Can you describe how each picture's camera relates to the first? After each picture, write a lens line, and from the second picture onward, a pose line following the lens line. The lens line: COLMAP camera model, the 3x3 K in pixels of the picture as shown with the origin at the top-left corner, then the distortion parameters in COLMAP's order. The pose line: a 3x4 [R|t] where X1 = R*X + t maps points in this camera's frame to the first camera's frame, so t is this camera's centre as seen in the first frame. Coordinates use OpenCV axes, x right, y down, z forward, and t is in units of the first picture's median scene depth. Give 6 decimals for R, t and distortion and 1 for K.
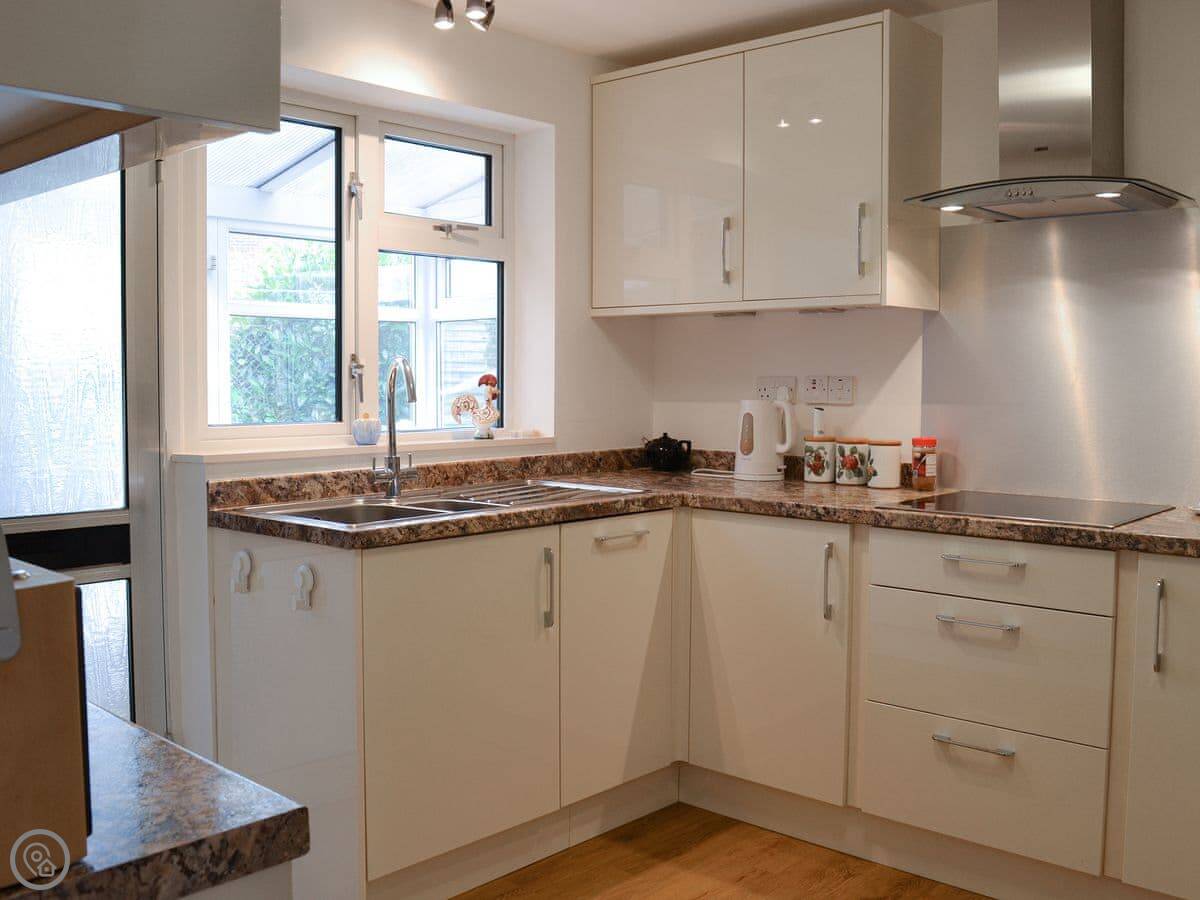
lens RADIAL K [[1118.3, 0, 594.9], [0, 1118.3, 423.4], [0, 0, 1]] dist [-0.080339, 0.022112]
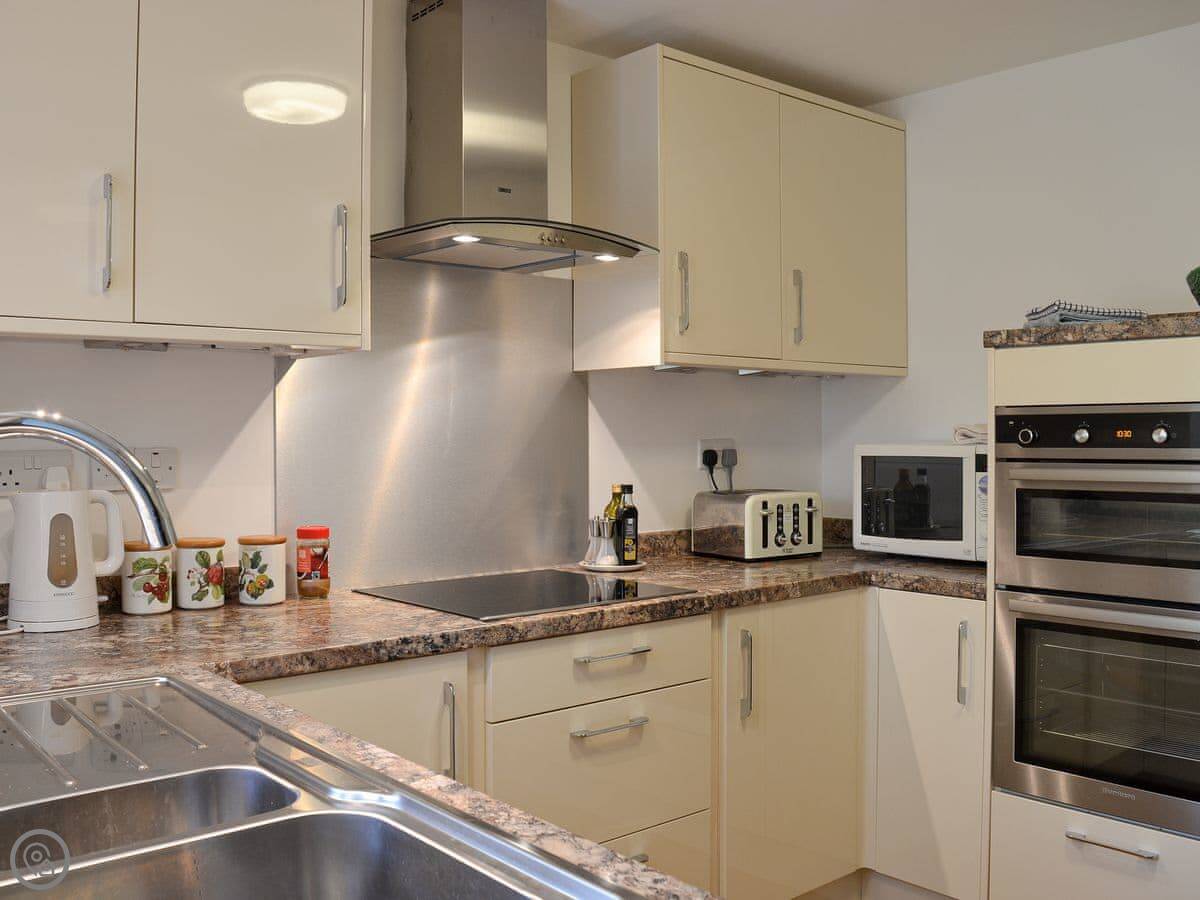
lens RADIAL K [[1118.3, 0, 594.9], [0, 1118.3, 423.4], [0, 0, 1]] dist [-0.080339, 0.022112]
pose [[0.121617, 0.001334, 0.992576, -0.479356], [0.043834, 0.999016, -0.006713, -0.049183], [-0.991609, 0.044325, 0.121439, 0.802038]]
